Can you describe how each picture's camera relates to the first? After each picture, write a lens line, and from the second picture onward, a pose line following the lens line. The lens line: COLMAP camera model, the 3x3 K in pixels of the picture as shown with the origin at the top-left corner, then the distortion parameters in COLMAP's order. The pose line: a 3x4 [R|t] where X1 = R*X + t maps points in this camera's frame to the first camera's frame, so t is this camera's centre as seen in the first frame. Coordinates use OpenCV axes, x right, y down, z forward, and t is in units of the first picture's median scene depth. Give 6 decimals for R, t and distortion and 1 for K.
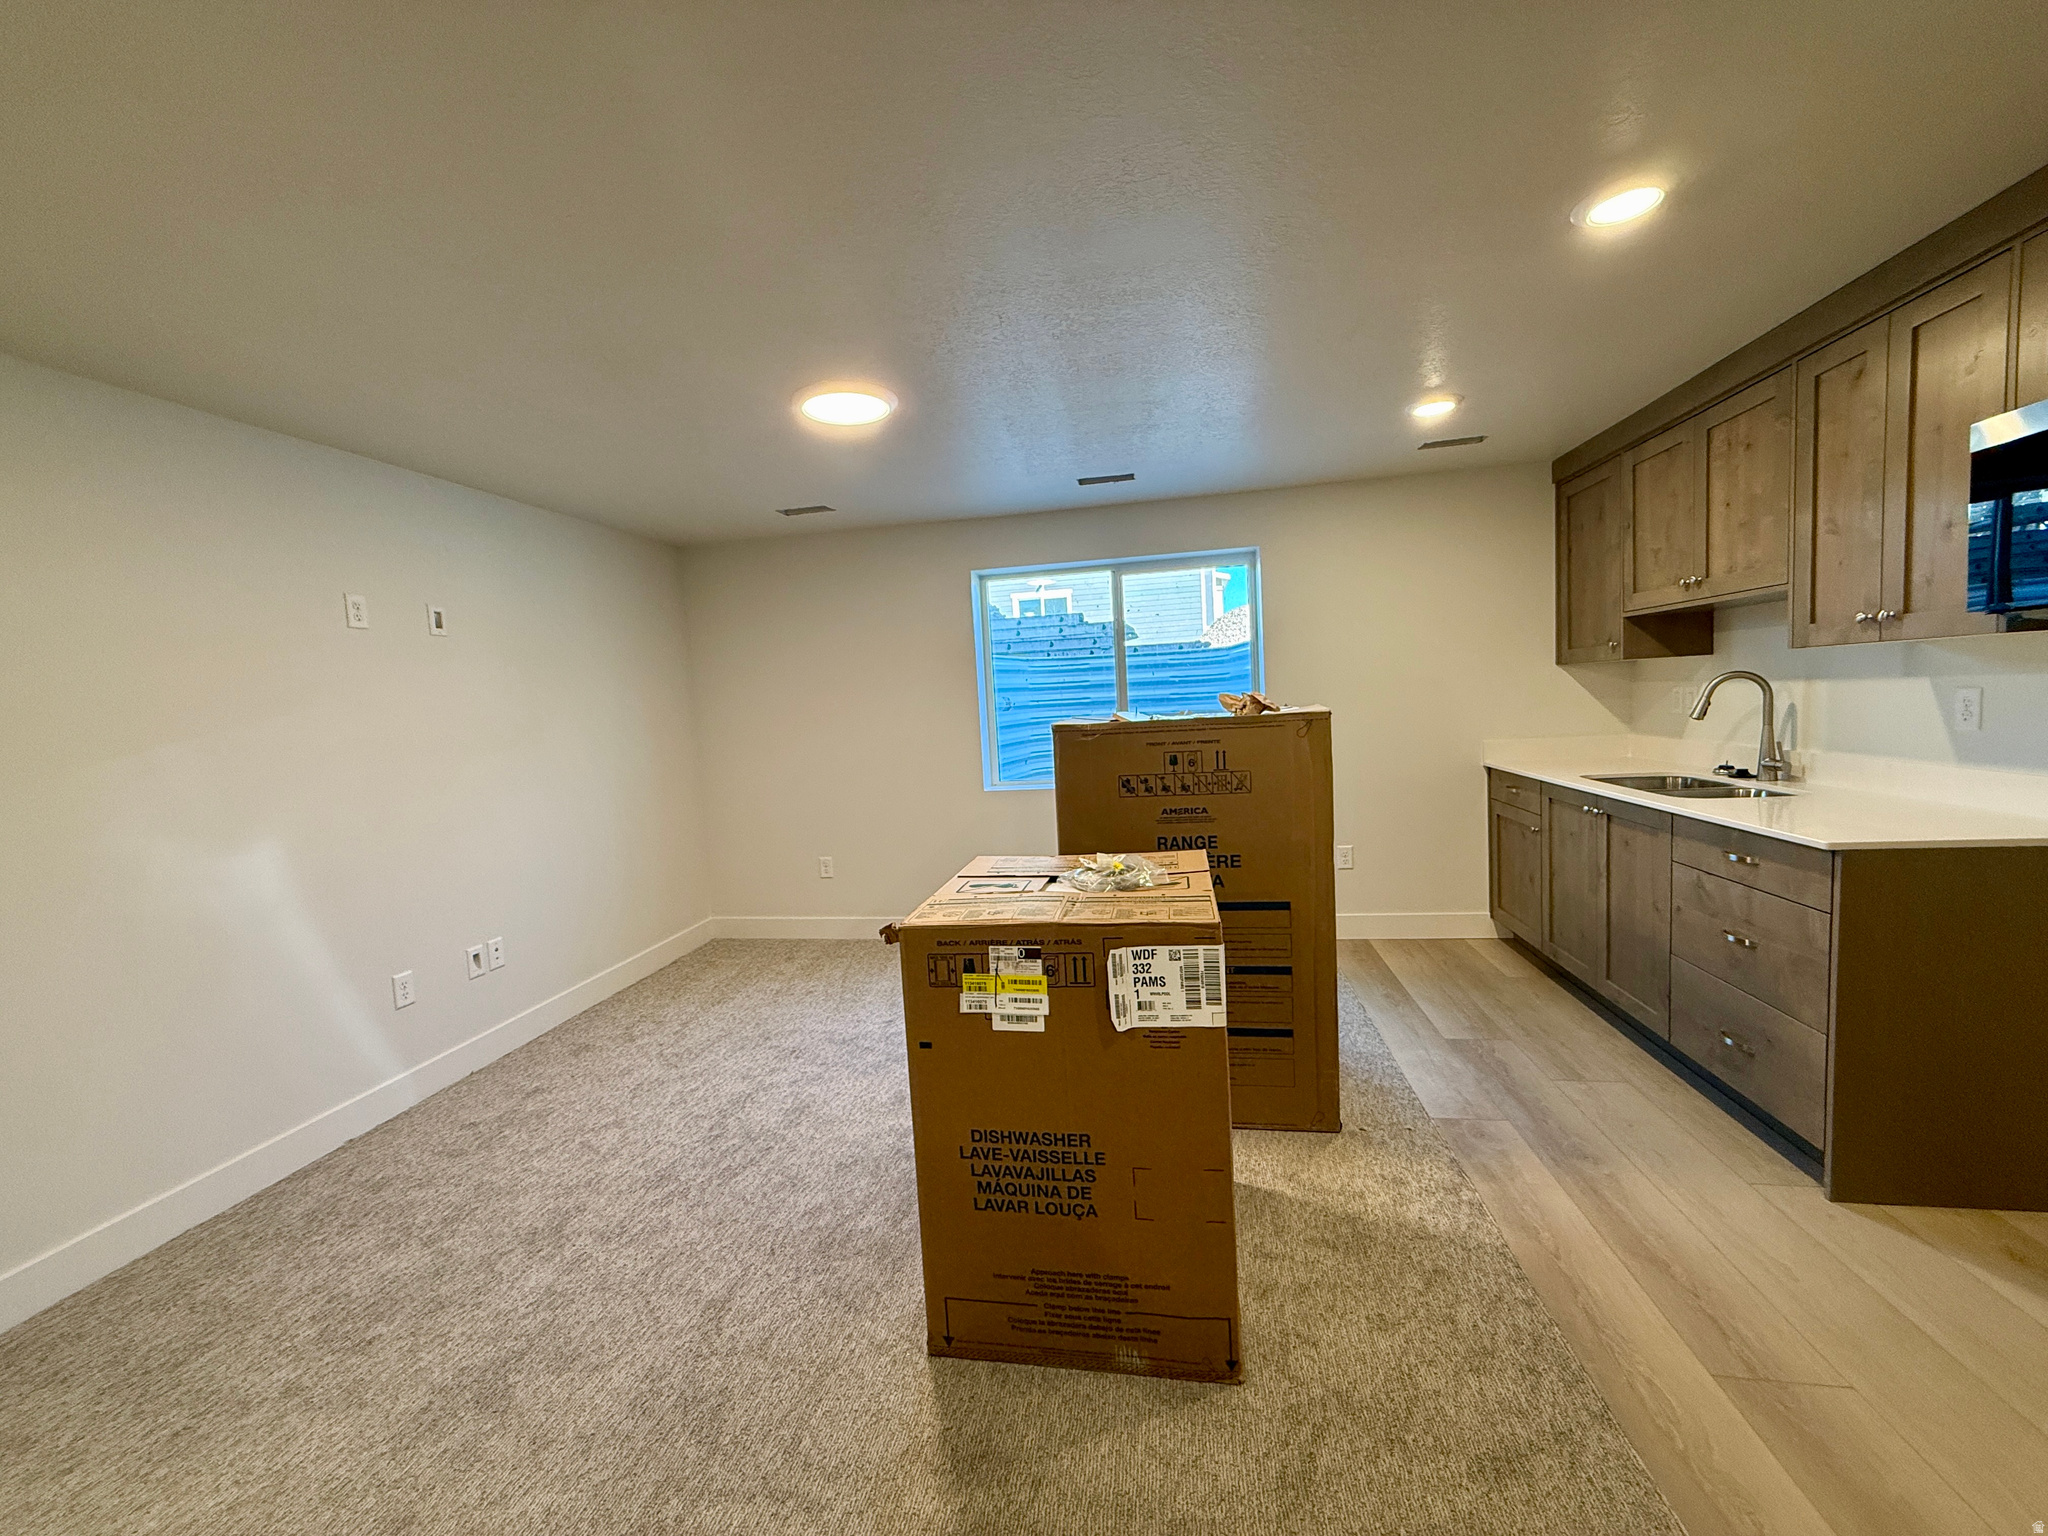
lens RADIAL K [[813.6, 0, 1020.7], [0, 813.6, 767.2], [0, 0, 1]] dist [0.001960, -0.000723]
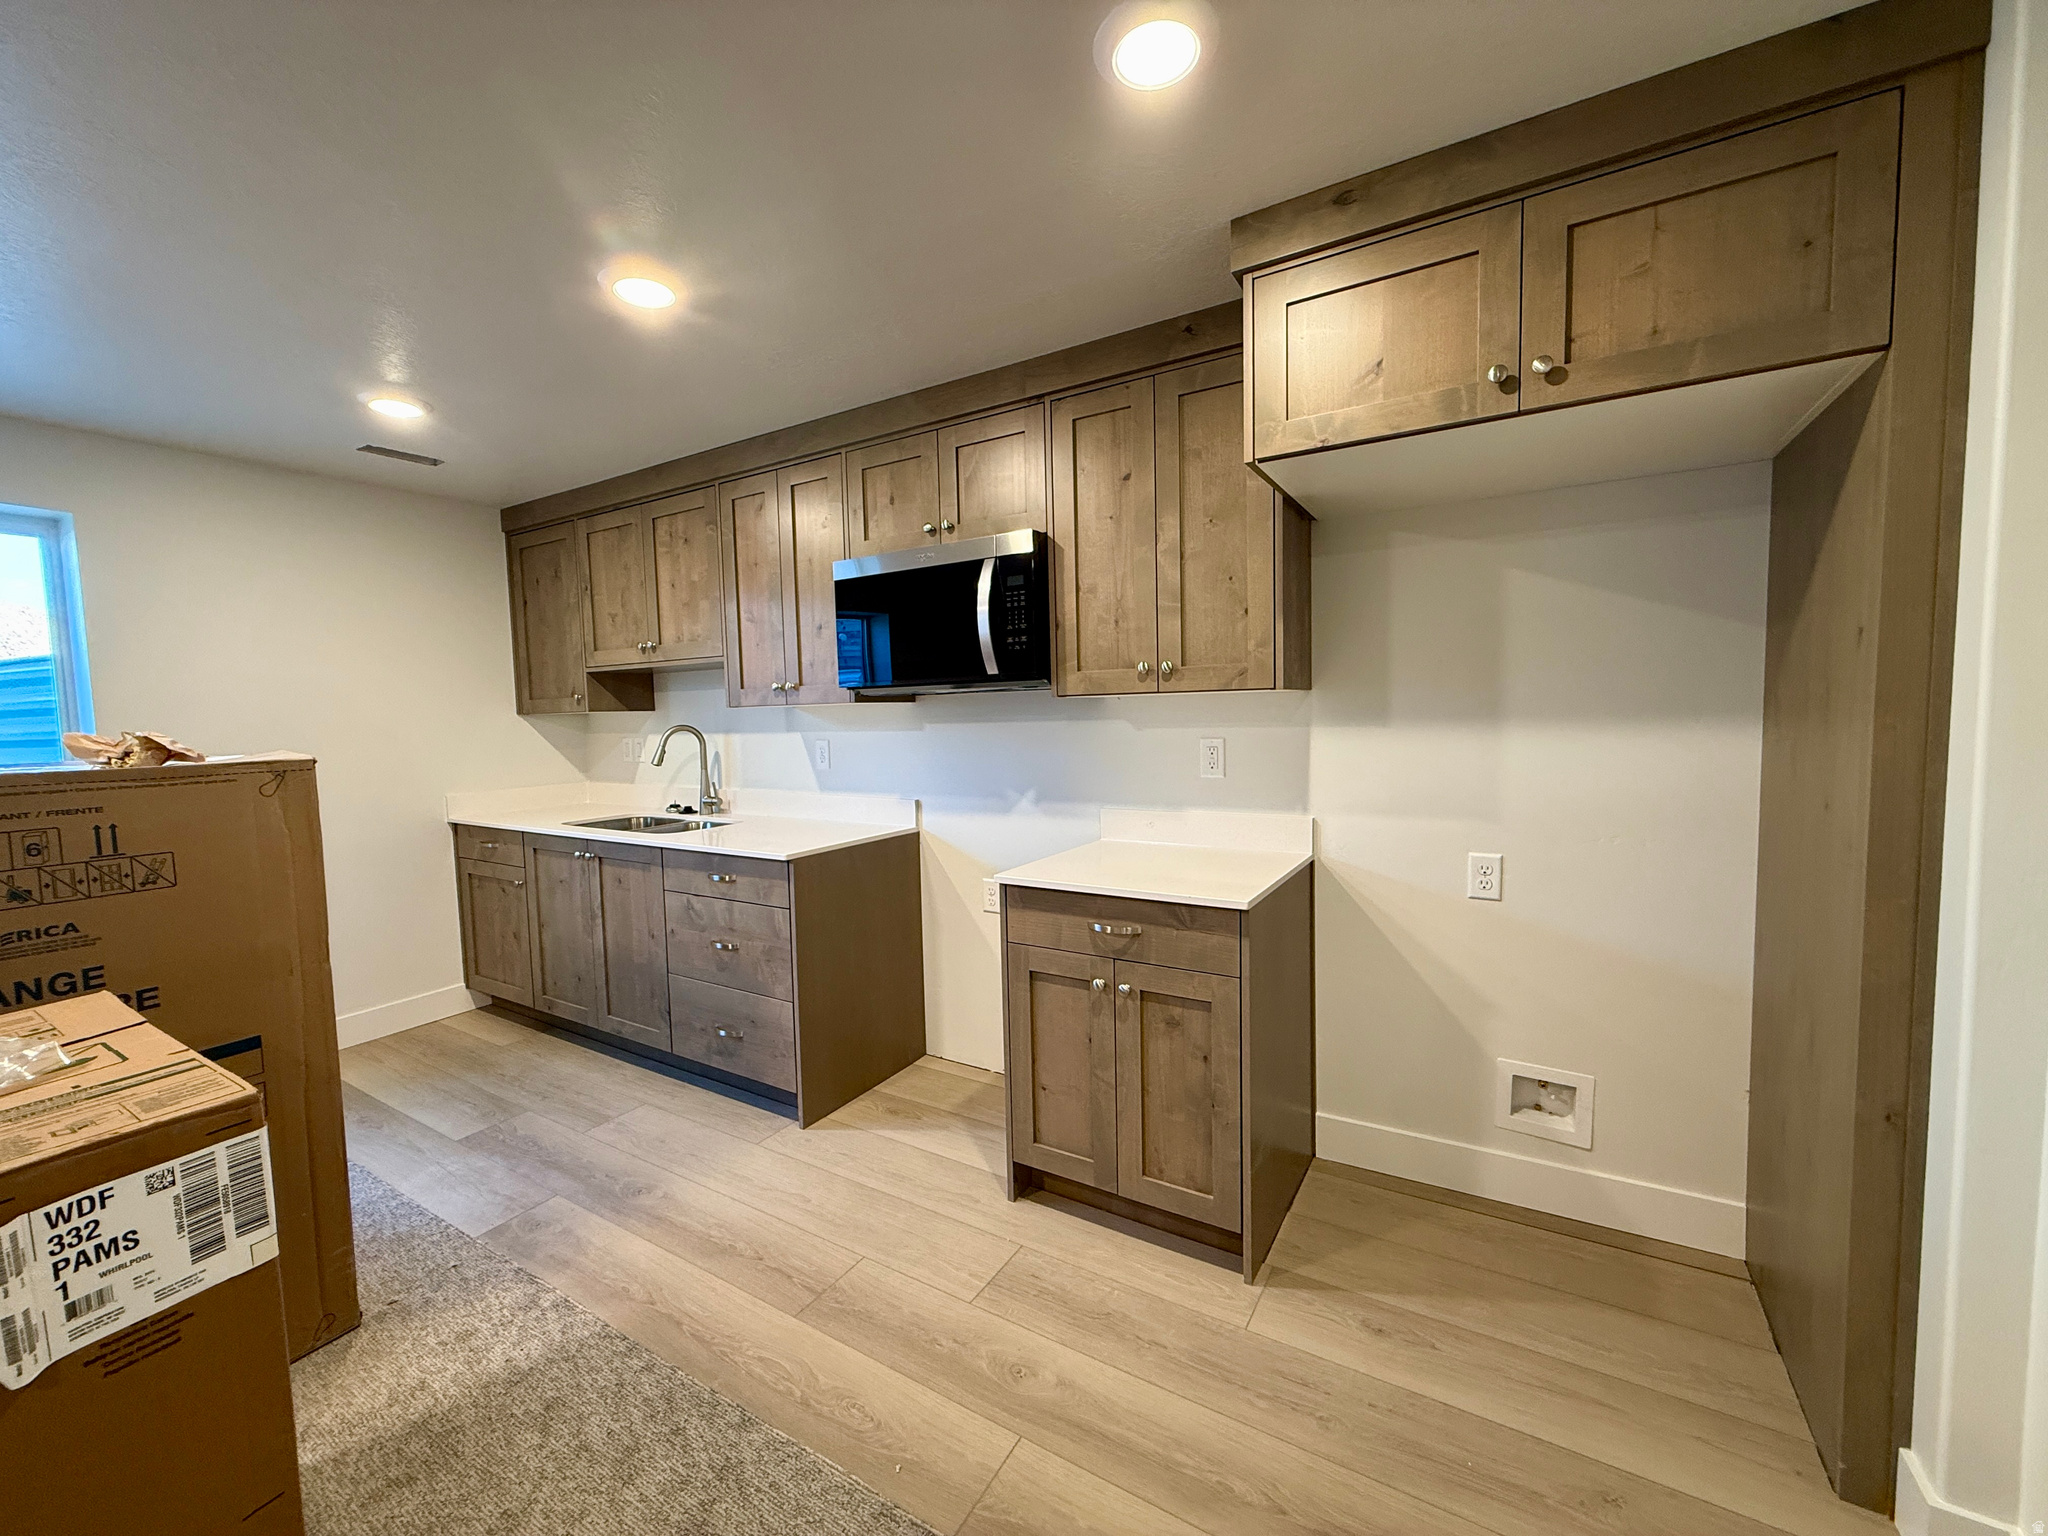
lens RADIAL K [[813.6, 0, 1021.7], [0, 813.6, 767.5], [0, 0, 1]] dist [0.001960, -0.000723]
pose [[0.362950, -0.016444, 0.931664, -0.073841], [0.078287, 0.996847, -0.012904, -0.001193], [-0.928514, 0.077621, 0.363093, 0.135093]]
